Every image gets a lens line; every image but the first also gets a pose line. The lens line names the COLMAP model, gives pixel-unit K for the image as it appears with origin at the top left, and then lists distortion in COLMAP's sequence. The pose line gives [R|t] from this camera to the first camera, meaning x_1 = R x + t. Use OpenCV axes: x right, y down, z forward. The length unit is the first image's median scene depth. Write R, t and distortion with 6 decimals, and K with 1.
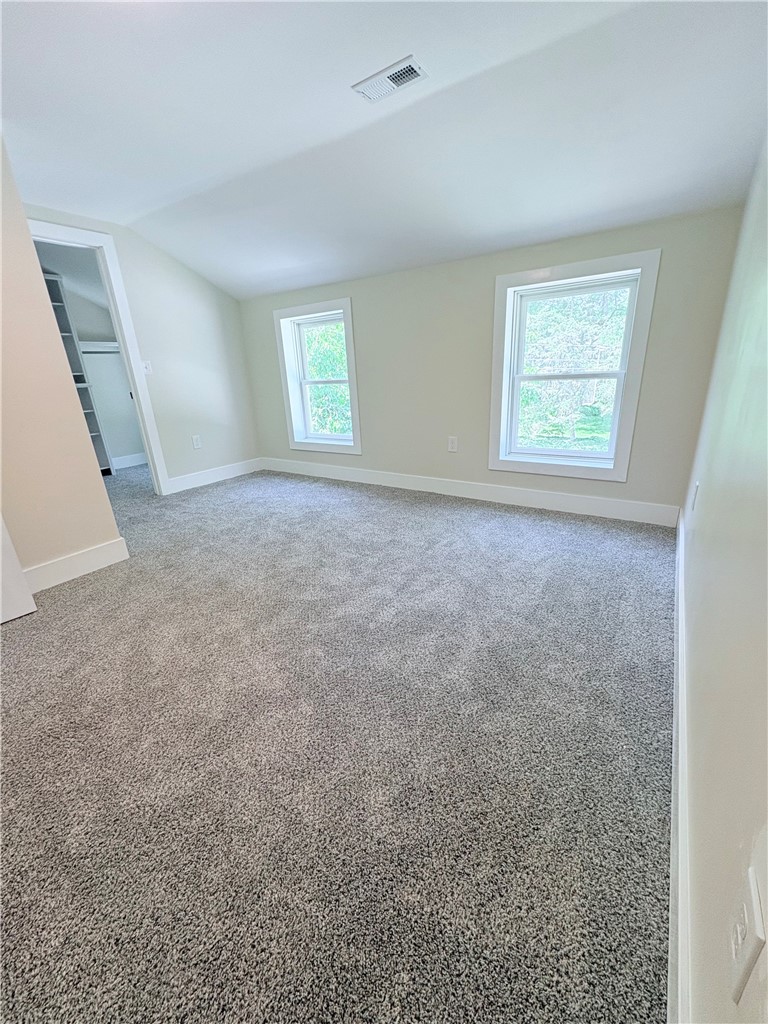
lens RADIAL K [[407.0, 0, 384.9], [0, 407.0, 513.4], [0, 0, 1]] dist [-0.001064, -0.000489]
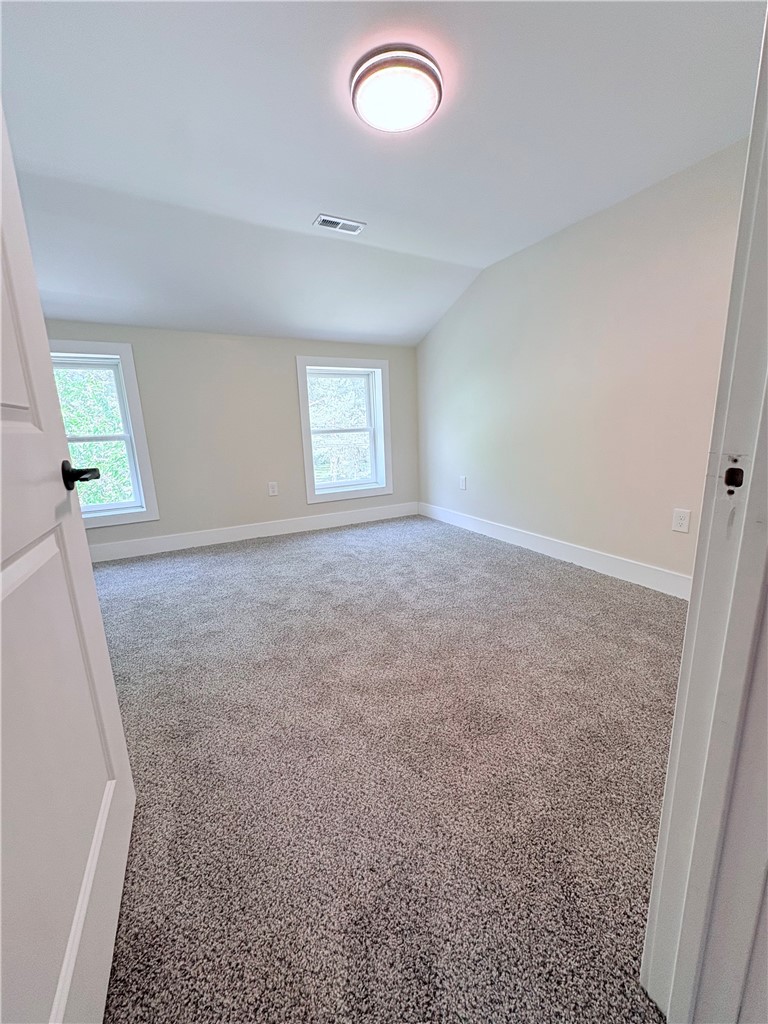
lens RADIAL K [[407.0, 0, 384.9], [0, 407.0, 513.4], [0, 0, 1]] dist [-0.001064, -0.000489]
pose [[0.467933, -0.157992, 0.869527, -0.737908], [0.309194, 0.950977, 0.006399, -0.019339], [-0.827911, 0.265858, 0.493844, 0.229962]]
